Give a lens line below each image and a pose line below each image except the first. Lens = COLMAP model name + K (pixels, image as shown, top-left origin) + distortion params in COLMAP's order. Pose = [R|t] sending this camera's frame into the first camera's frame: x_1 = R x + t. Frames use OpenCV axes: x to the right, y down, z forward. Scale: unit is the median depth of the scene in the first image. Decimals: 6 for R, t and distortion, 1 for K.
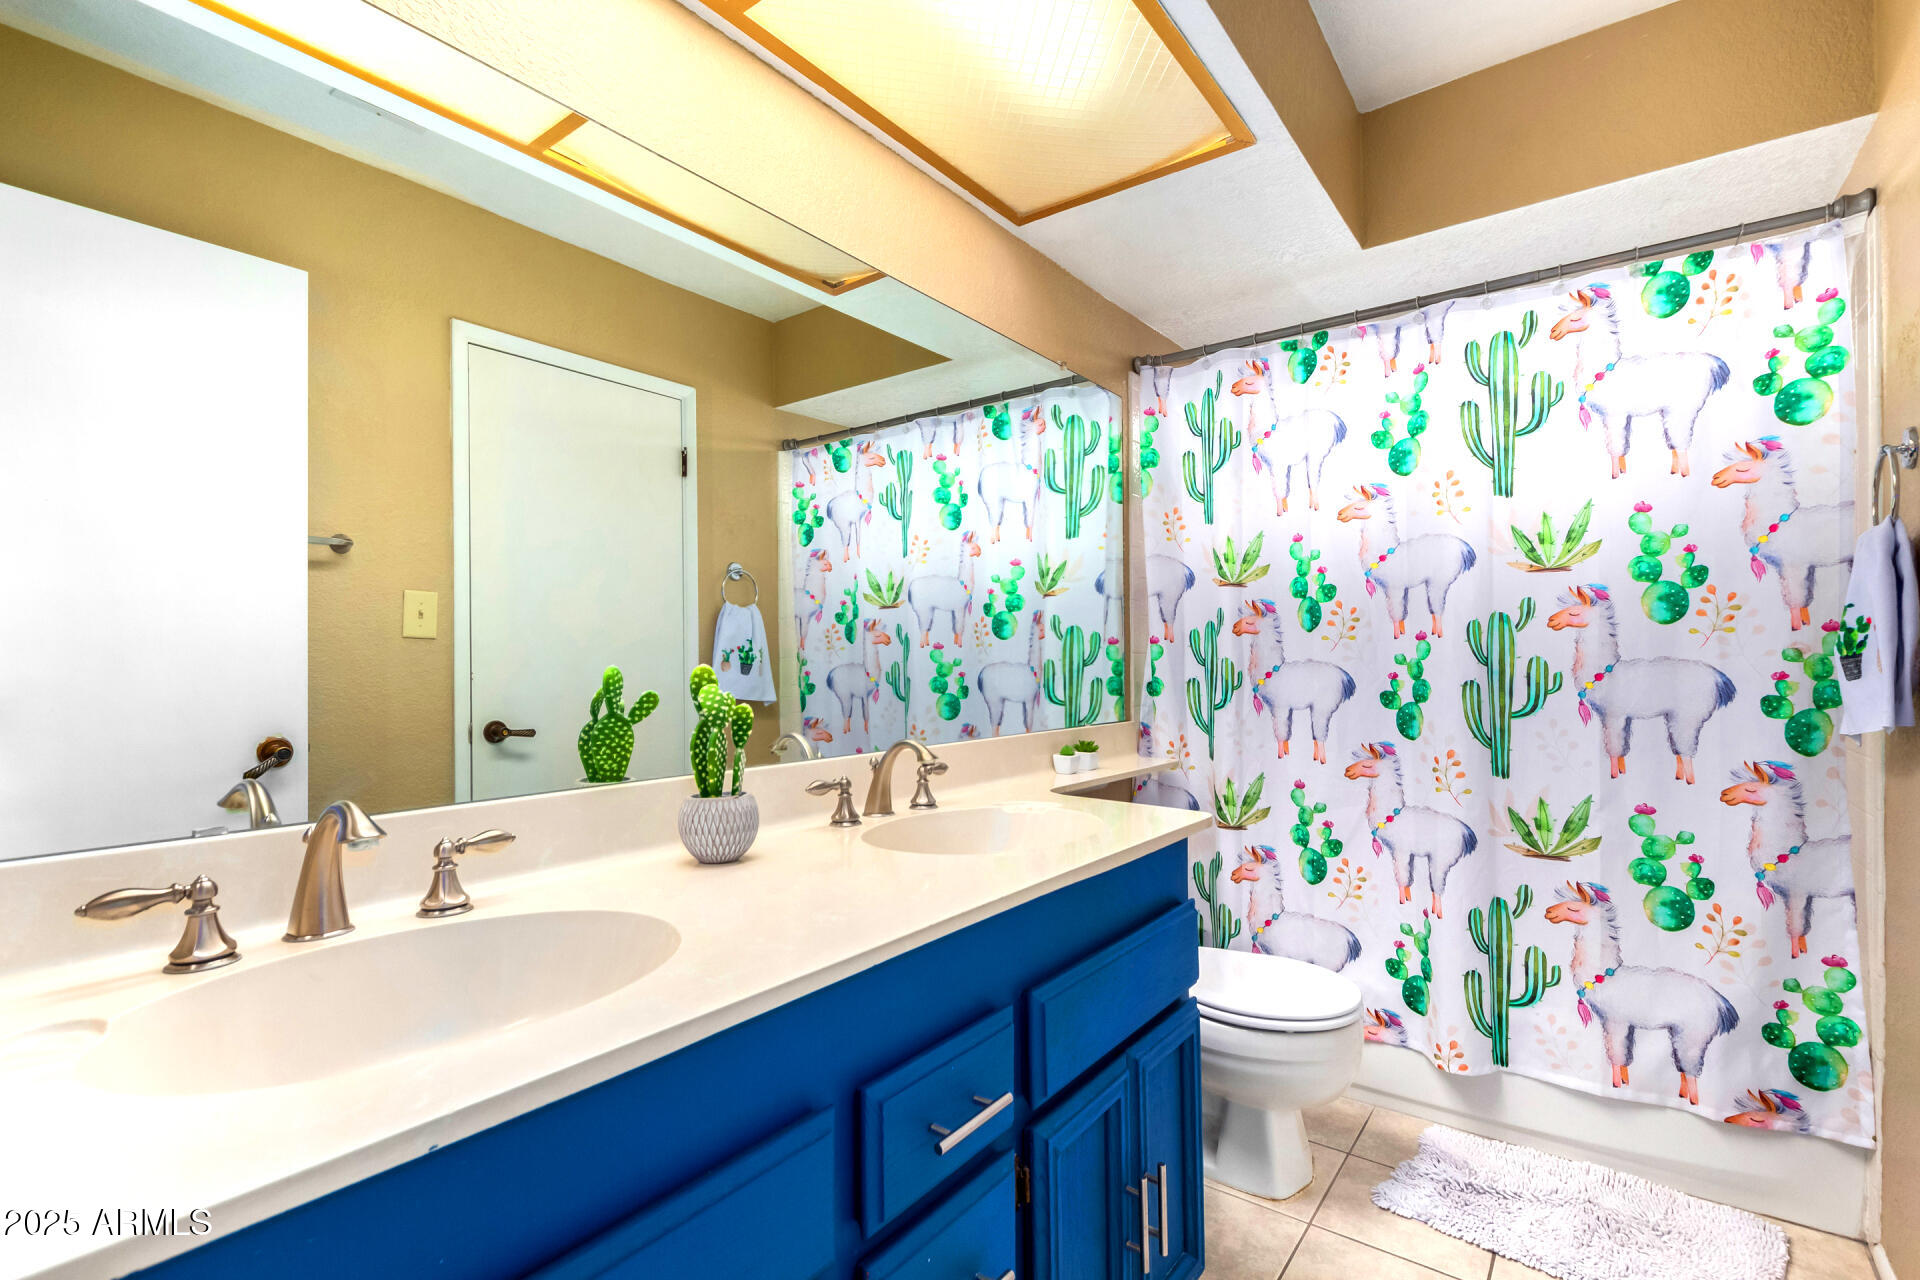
lens RADIAL K [[872.6, 0, 999.6], [0, 872.6, 641.7], [0, 0, 1]] dist [0.002712, -0.000977]
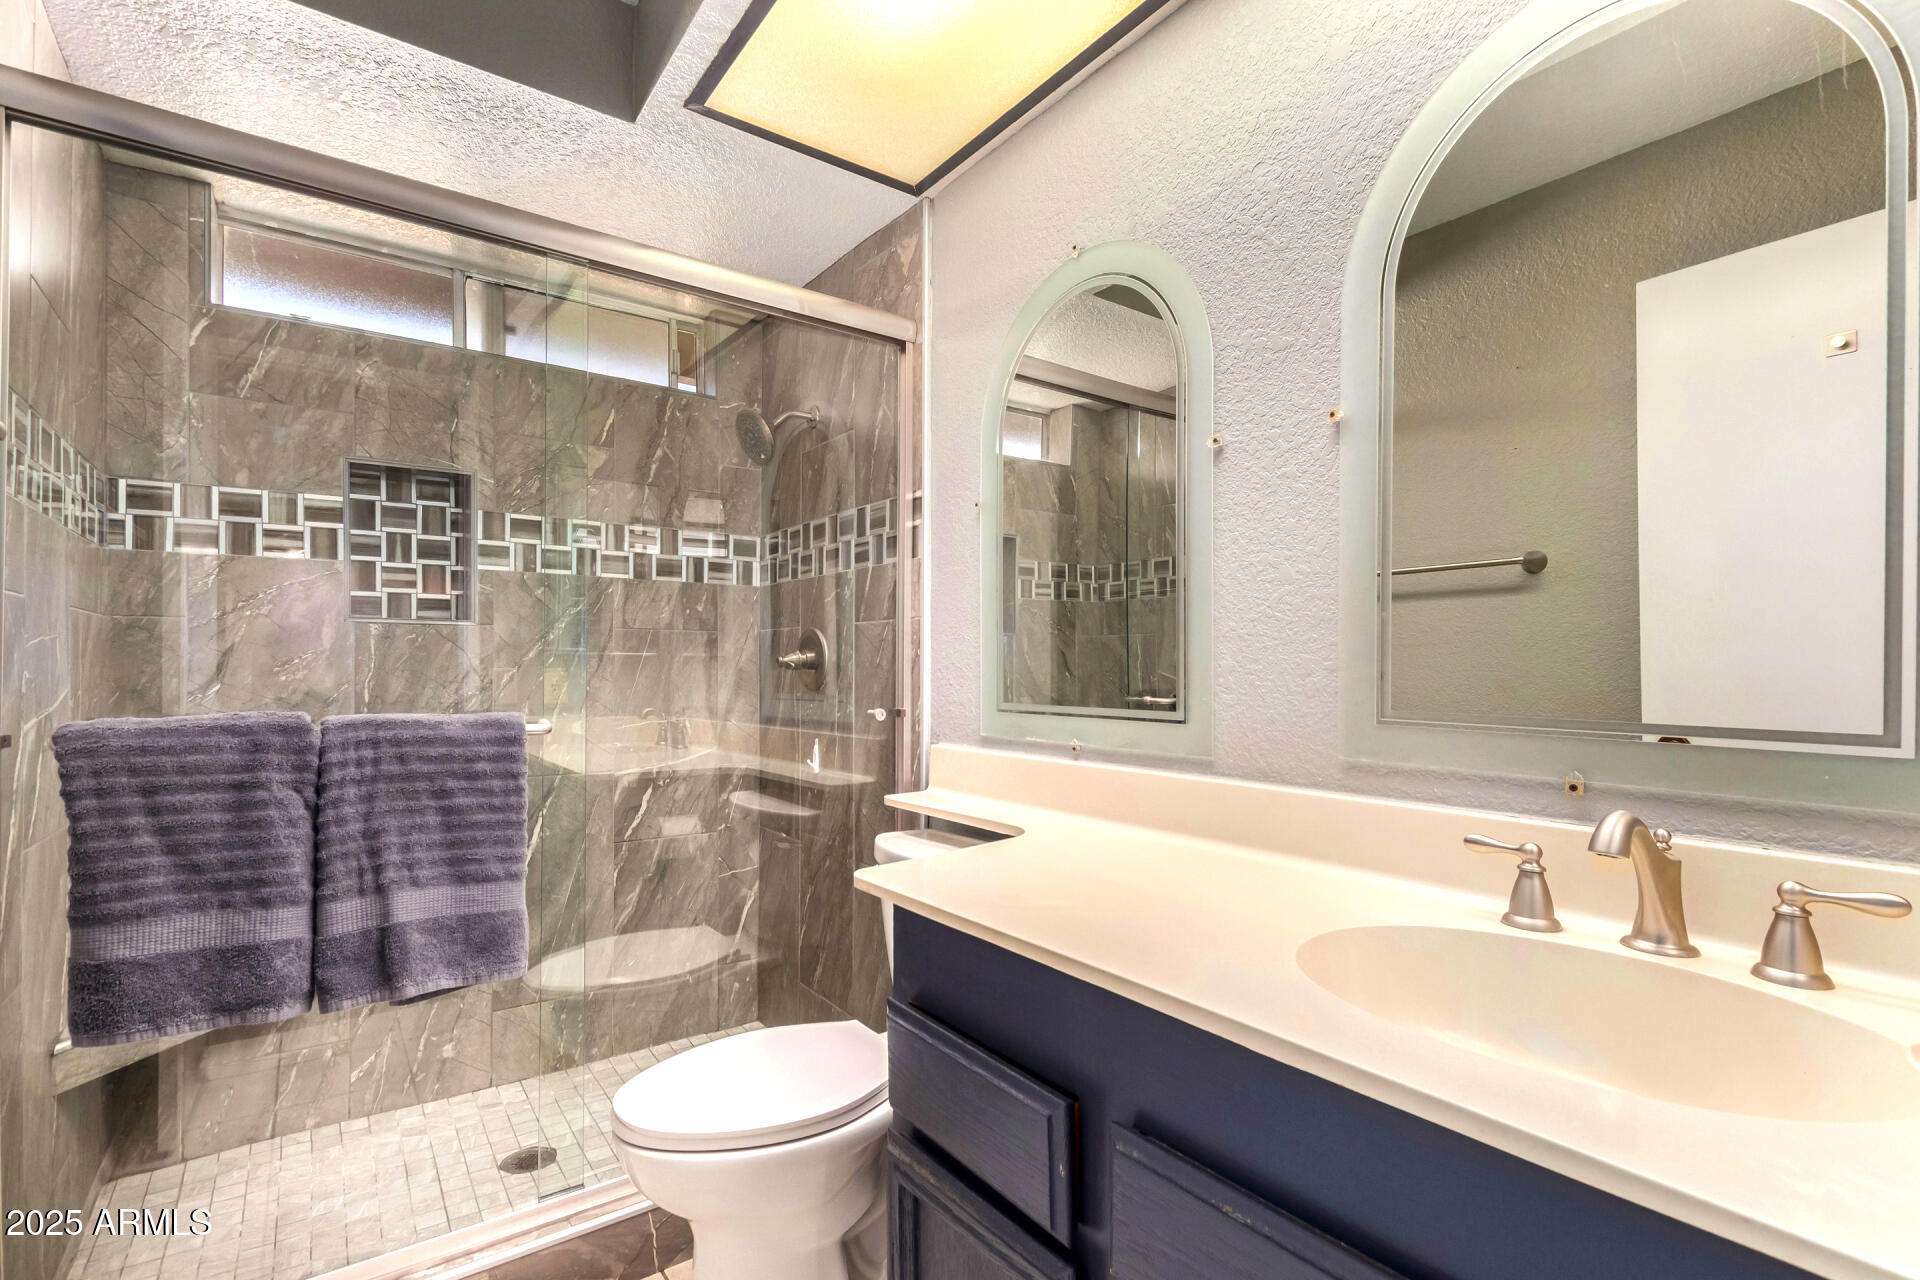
lens RADIAL K [[881.0, 0, 955.8], [0, 881.0, 671.5], [0, 0, 1]] dist [0.002924, 0.000041]
pose [[-0.319019, 0.007616, -0.947718, 0.473857], [0.016839, 0.999855, 0.002367, 0.011249], [0.947599, -0.015204, -0.319101, 0.671772]]
